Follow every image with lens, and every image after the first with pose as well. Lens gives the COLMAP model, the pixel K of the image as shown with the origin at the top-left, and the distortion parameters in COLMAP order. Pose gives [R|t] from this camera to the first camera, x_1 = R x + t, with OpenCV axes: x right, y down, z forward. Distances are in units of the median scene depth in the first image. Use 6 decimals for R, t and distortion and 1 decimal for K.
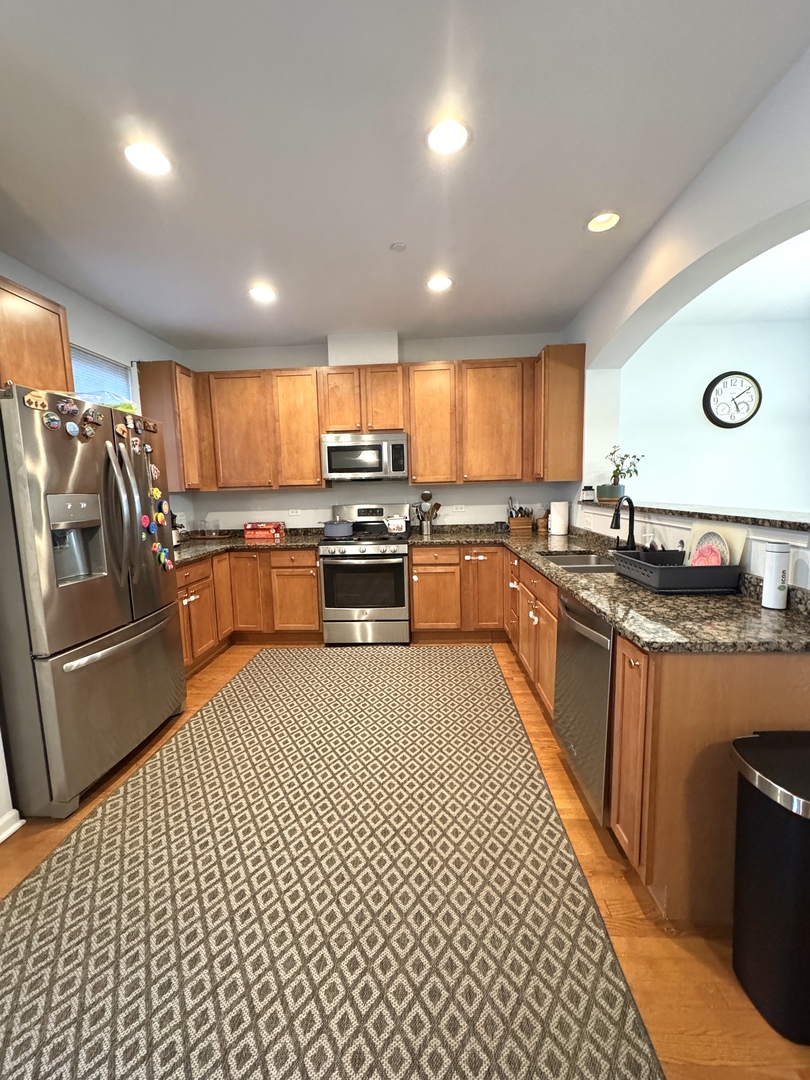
lens RADIAL K [[425.5, 0, 406.1], [0, 425.5, 542.1], [0, 0, 1]] dist [-0.006365, -0.000239]
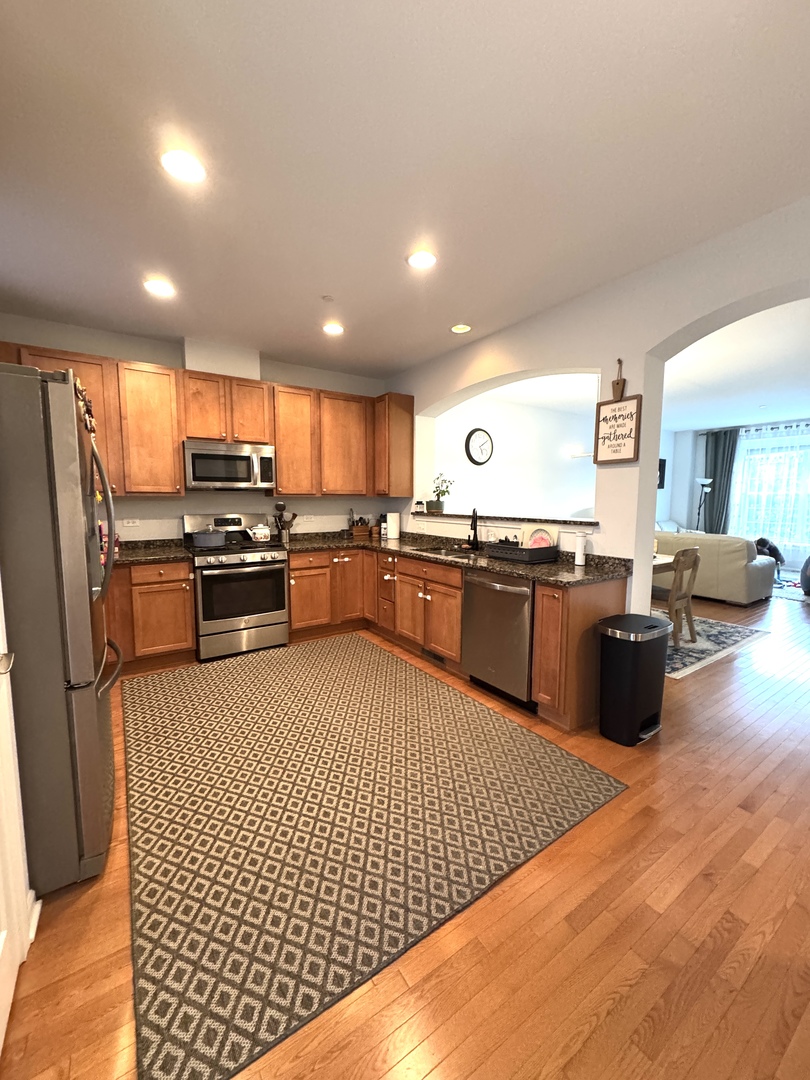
lens RADIAL K [[425.5, 0, 406.0], [0, 425.5, 541.2], [0, 0, 1]] dist [-0.006365, -0.000239]
pose [[0.796484, -0.031791, 0.603824, -0.395345], [0.052236, 0.998501, -0.016332, 0.013518], [-0.602400, 0.044549, 0.796950, -0.041297]]
